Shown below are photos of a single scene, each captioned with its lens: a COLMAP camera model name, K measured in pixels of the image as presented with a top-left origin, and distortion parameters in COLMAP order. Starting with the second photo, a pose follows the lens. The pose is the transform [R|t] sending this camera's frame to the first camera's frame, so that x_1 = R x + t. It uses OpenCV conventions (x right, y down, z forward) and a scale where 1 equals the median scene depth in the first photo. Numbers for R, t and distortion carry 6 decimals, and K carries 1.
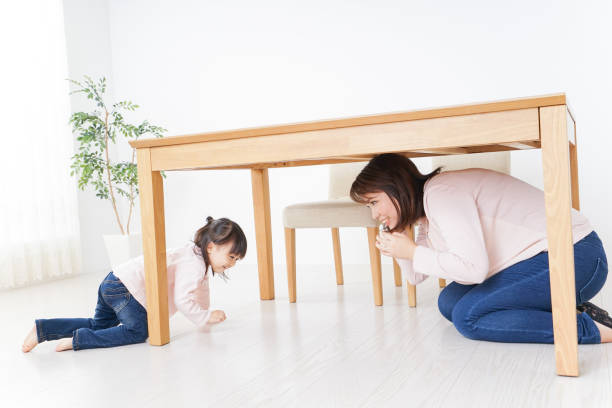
lens RADIAL K [[600.1, 0, 309.2], [0, 600.1, 207.6], [0, 0, 1]] dist [-0.001095, -0.001889]
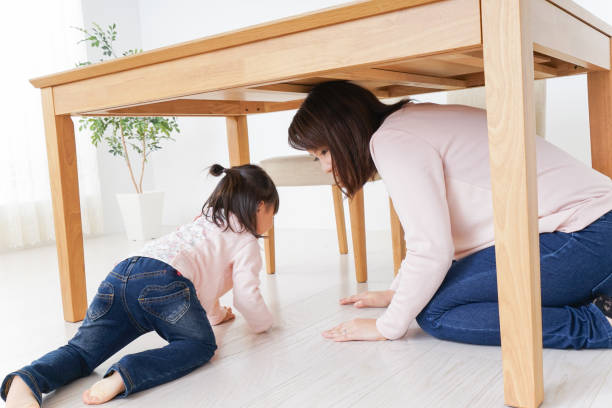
lens RADIAL K [[600.1, 0, 309.2], [0, 600.1, 207.6], [0, 0, 1]] dist [-0.001095, -0.001889]
pose [[0.982031, 0.009968, -0.188455, 0.140230], [0.002052, 0.997981, 0.063483, 0.008413], [0.188707, -0.062729, 0.980028, 0.141105]]
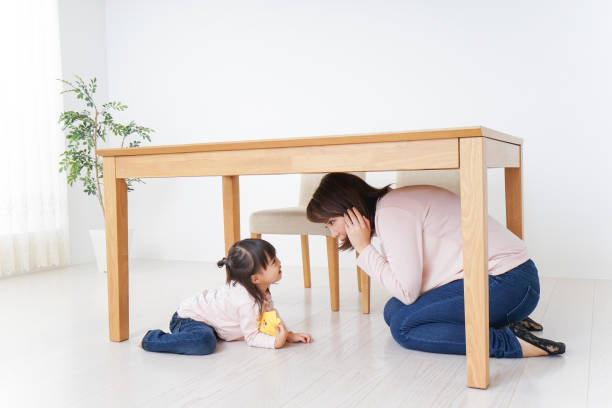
lens RADIAL K [[600.1, 0, 309.2], [0, 600.1, 207.6], [0, 0, 1]] dist [-0.001095, -0.001889]
pose [[0.999175, 0.035519, -0.019671, 0.060228], [-0.035289, 0.999306, 0.011937, -0.019743], [0.020081, -0.011233, 0.999735, -0.034290]]
